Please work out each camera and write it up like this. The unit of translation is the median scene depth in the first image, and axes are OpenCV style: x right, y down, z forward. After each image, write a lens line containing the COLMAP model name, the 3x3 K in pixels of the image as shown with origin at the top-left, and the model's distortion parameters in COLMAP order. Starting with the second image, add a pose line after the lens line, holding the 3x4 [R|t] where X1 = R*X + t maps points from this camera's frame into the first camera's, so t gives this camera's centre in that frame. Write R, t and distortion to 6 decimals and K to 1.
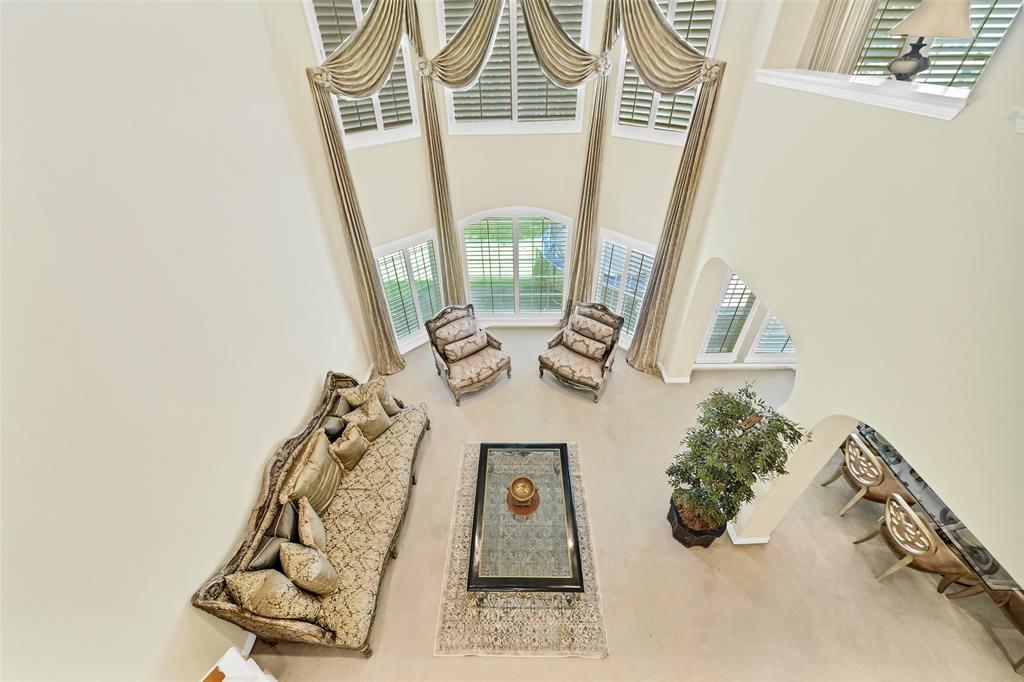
lens RADIAL K [[388.7, 0, 518.5], [0, 388.7, 326.3], [0, 0, 1]] dist [-0.007301, -0.000070]
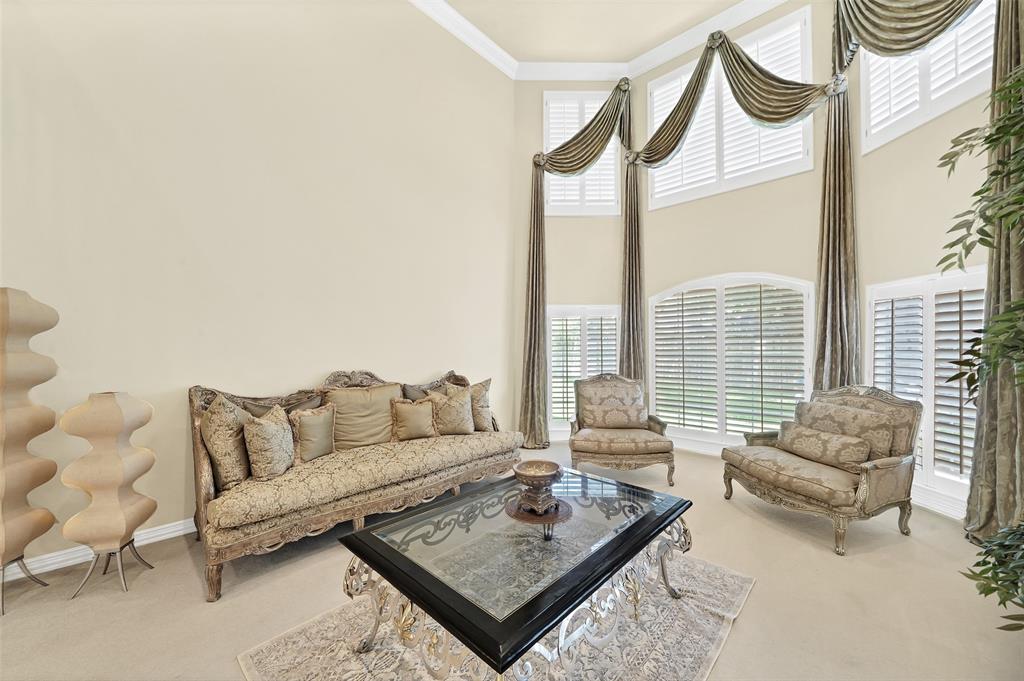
lens RADIAL K [[388.7, 0, 503.8], [0, 388.7, 344.1], [0, 0, 1]] dist [-0.007301, -0.000070]
pose [[0.730227, -0.000914, -0.683204, 0.232685], [-0.409345, 0.800048, -0.438589, 0.374976], [0.546996, 0.599936, 0.583843, 0.403024]]
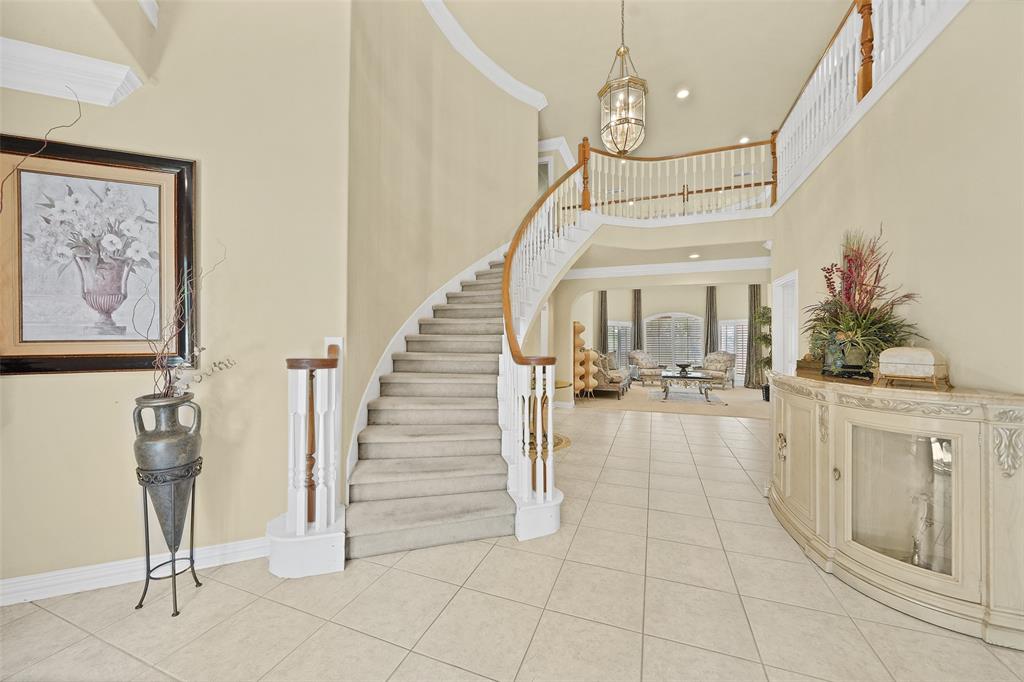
lens RADIAL K [[388.7, 0, 505.6], [0, 388.7, 342.9], [0, 0, 1]] dist [-0.007301, -0.000070]
pose [[0.933233, 0.005358, -0.359232, -0.109083], [-0.218298, 0.802602, -0.555136, 1.324521], [0.285345, 0.596491, 0.750185, -0.838595]]
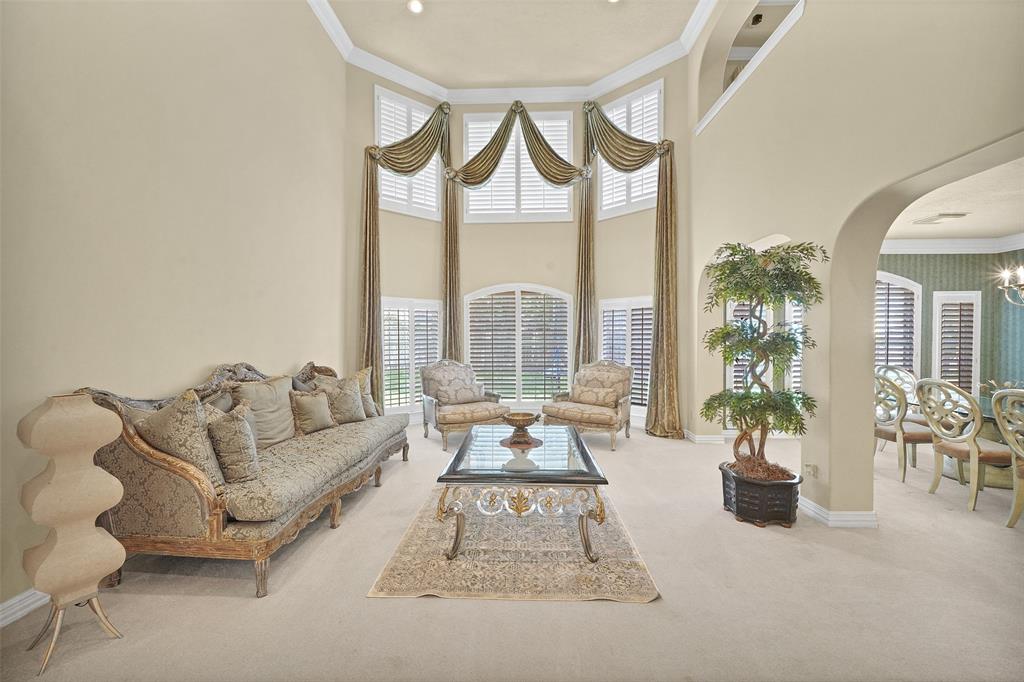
lens RADIAL K [[425.1, 0, 518.5], [0, 425.1, 339.5], [0, 0, 1]] dist [-0.004808, -0.000531]
pose [[0.999876, 0.005937, -0.014591, 0.012935], [-0.013422, 0.805891, -0.591912, 0.566675], [0.008244, 0.592035, 0.805870, 0.148165]]
